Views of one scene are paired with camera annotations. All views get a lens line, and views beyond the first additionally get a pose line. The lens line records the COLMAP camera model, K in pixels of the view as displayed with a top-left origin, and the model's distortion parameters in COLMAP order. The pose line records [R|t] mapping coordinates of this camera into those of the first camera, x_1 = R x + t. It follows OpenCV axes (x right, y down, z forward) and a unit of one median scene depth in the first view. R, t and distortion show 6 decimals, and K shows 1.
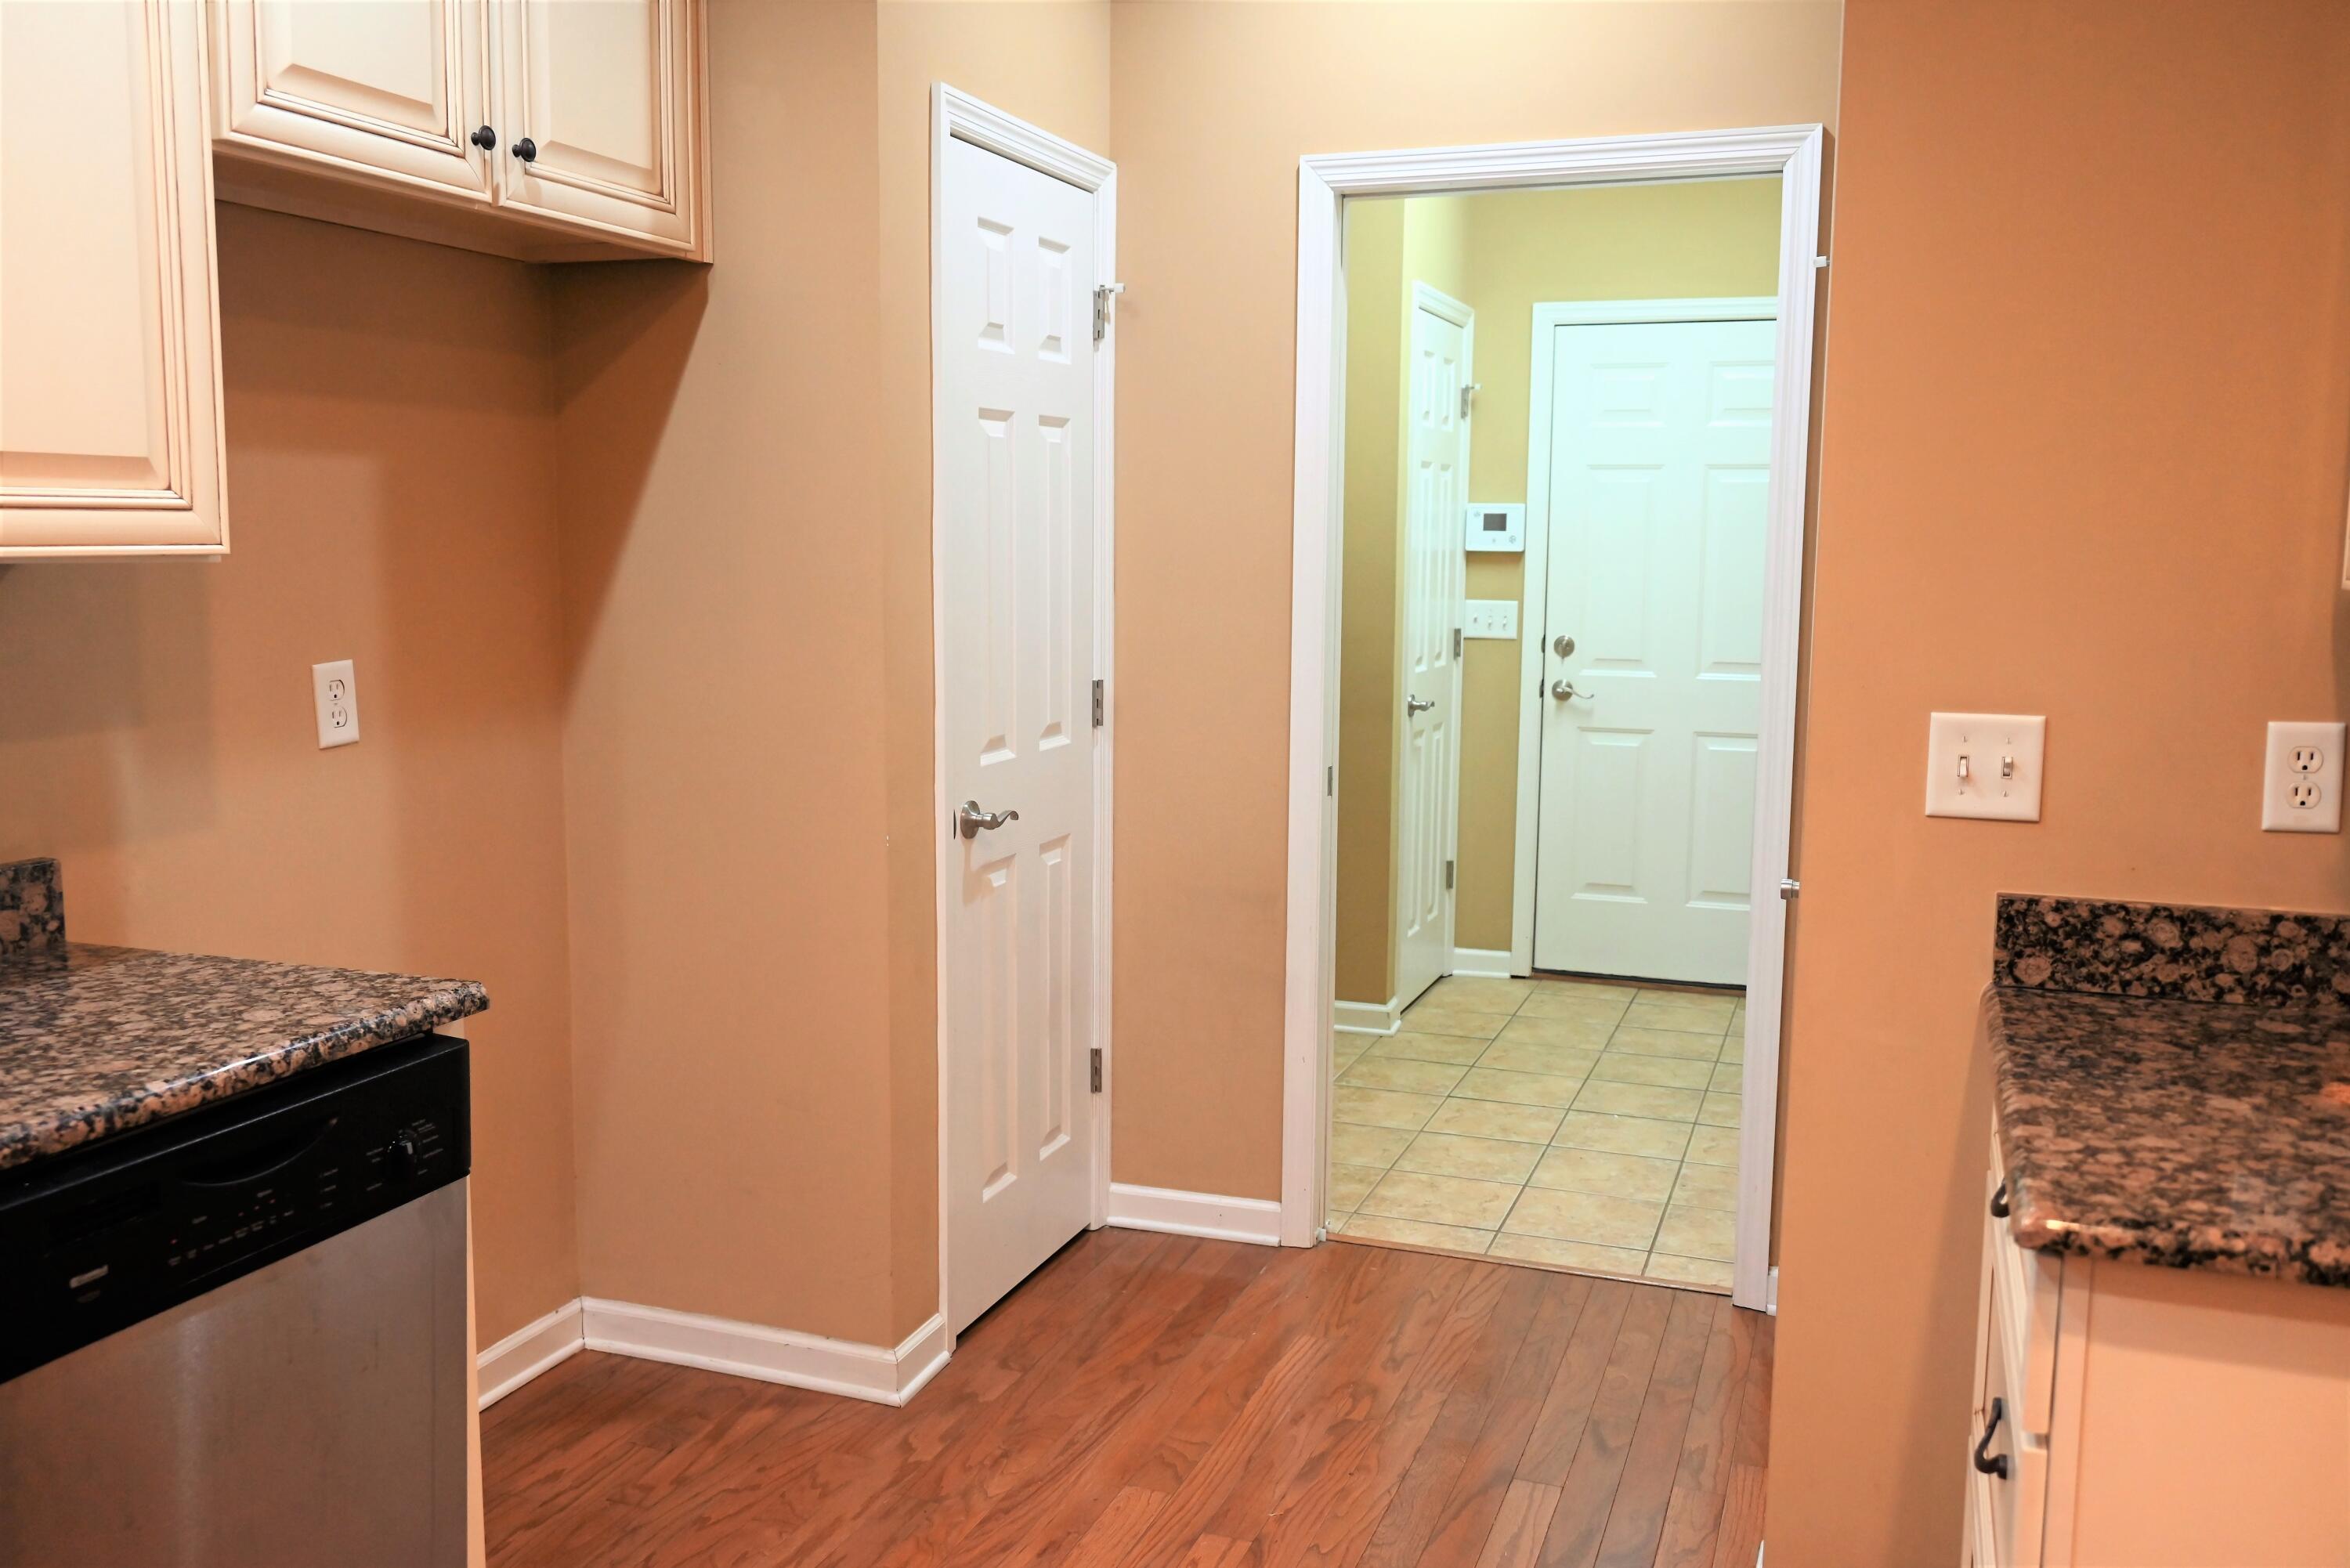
lens RADIAL K [[1987.4, 0, 1175.0], [0, 1987.4, 784.0], [0, 0, 1]] dist [-0.002687, -0.007115]
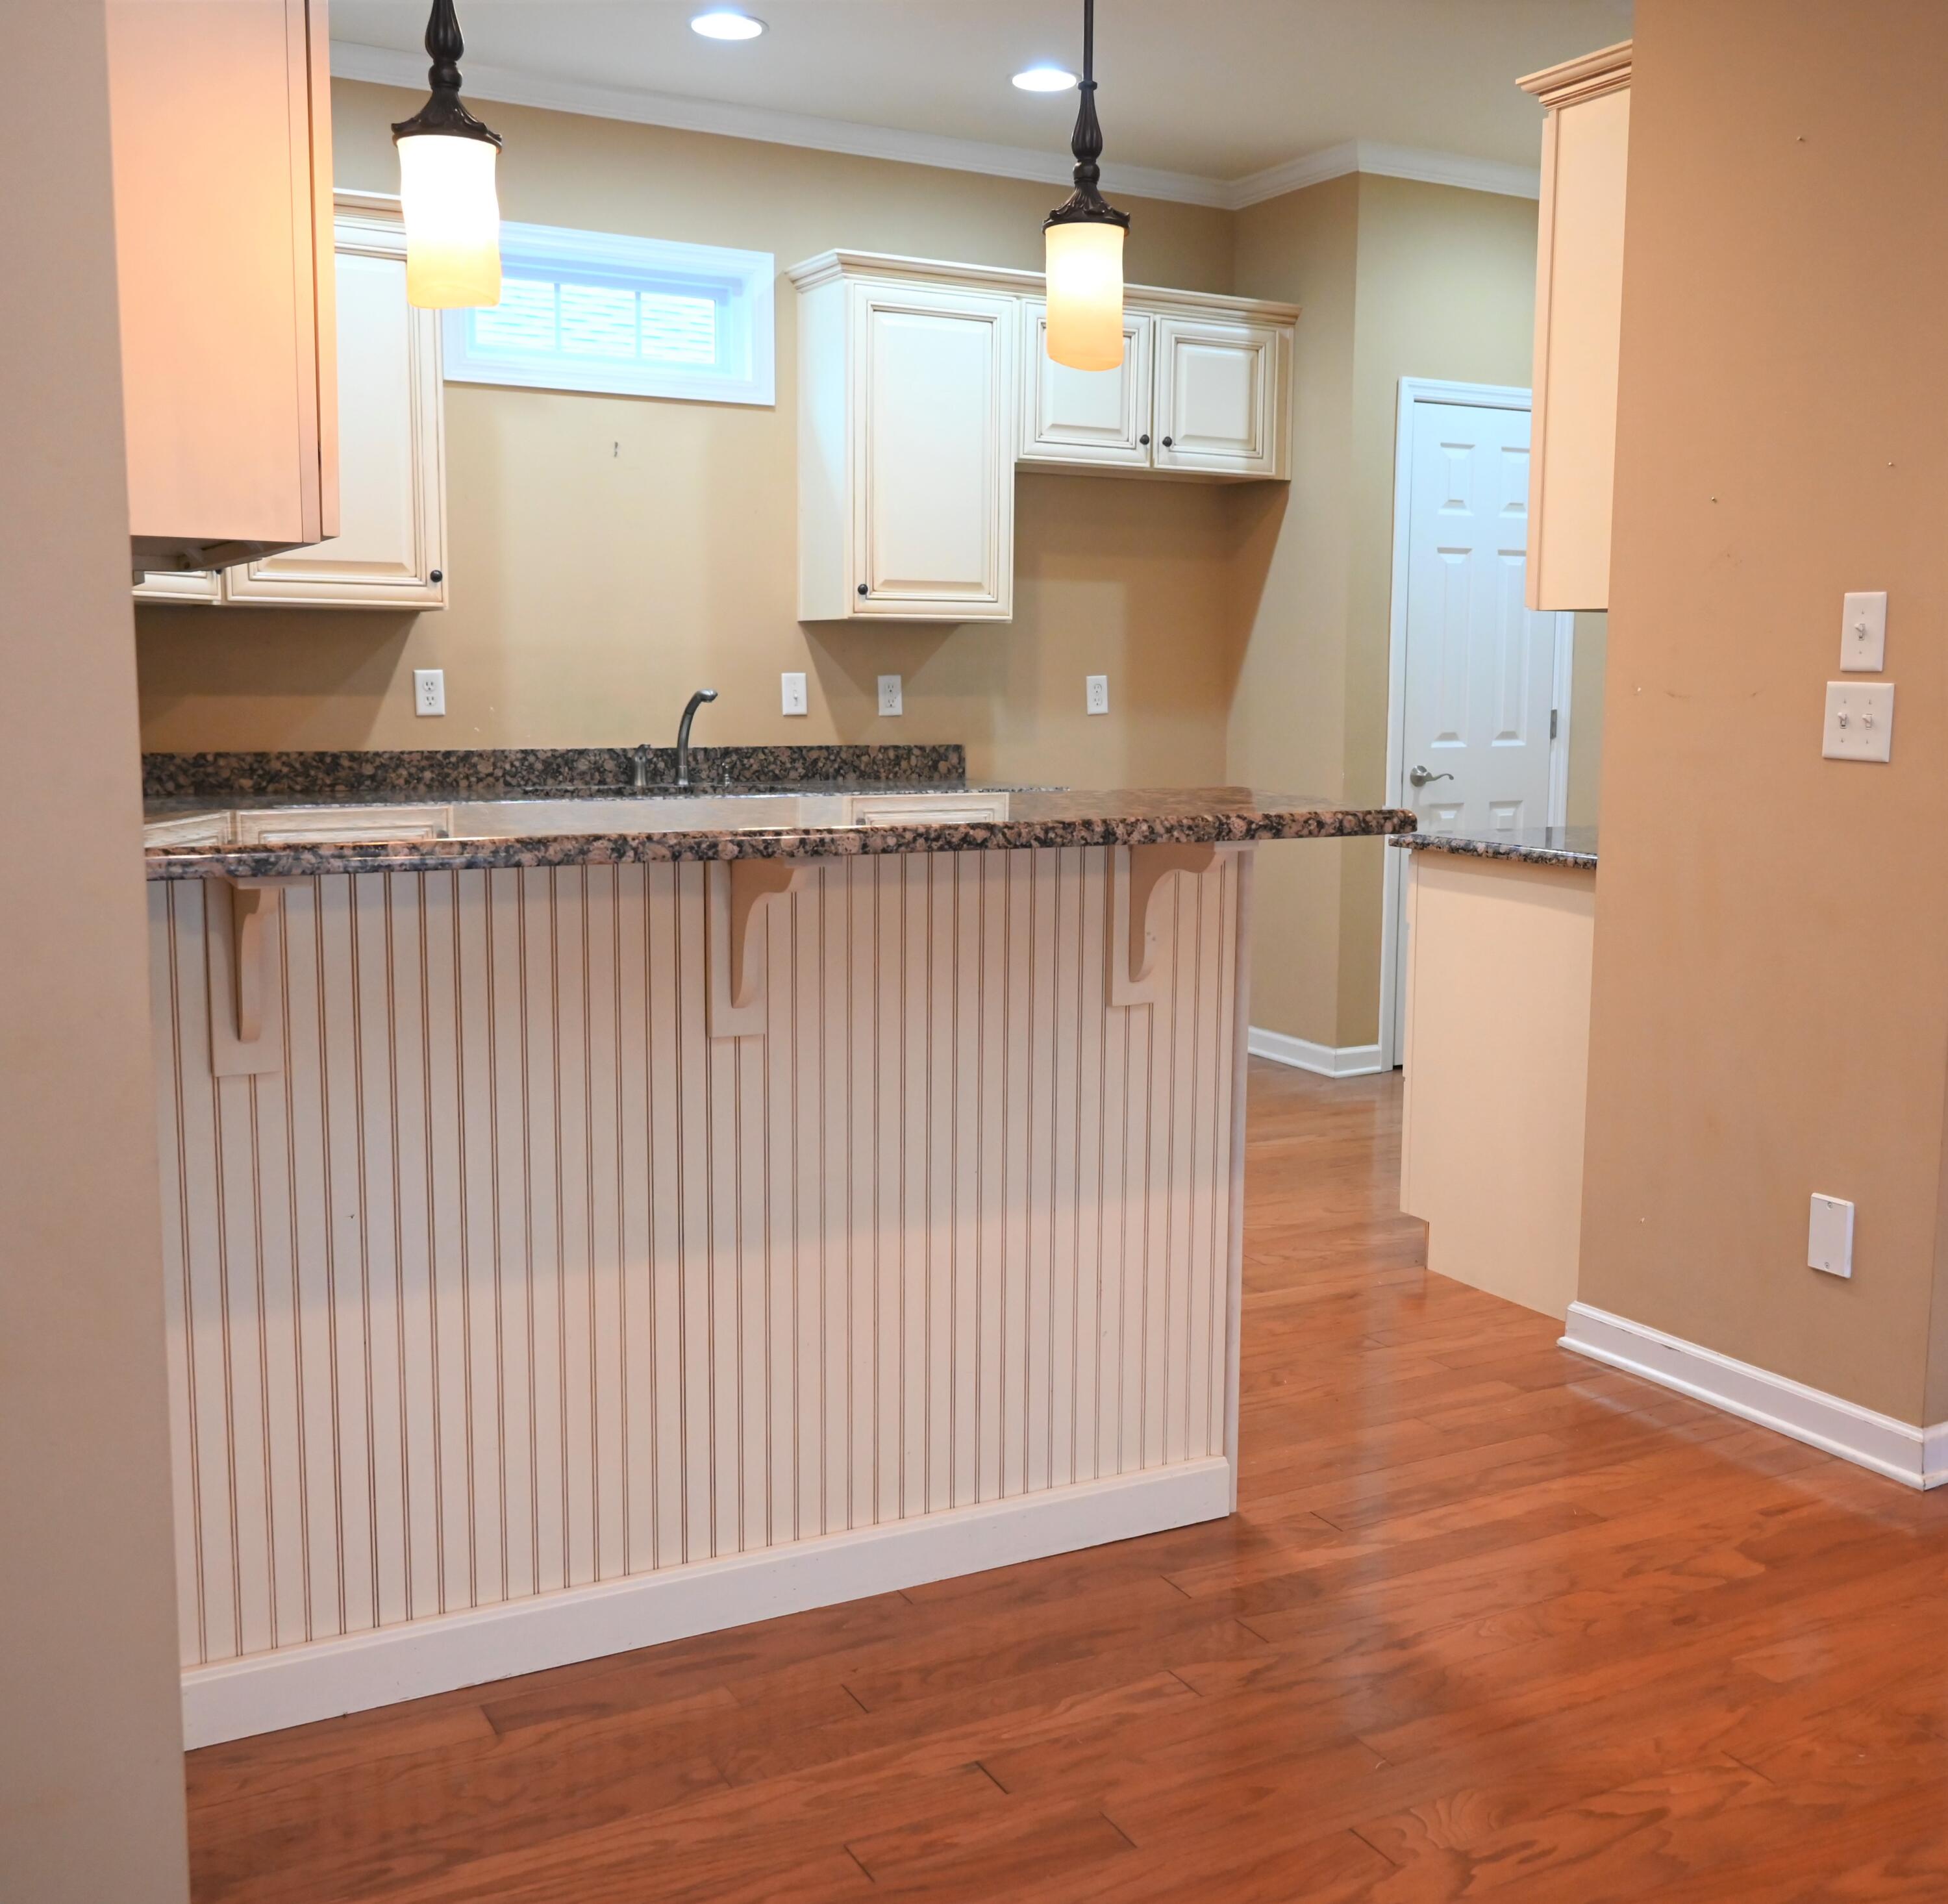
lens RADIAL K [[2064.9, 0, 974.0], [0, 2064.9, 952.0], [0, 0, 1]] dist [0.003249, 0.008941]
pose [[0.754670, 0.087668, -0.650221, 0.984927], [-0.084710, 0.995757, 0.035939, 0.171881], [0.650613, 0.027958, 0.758895, -0.817097]]
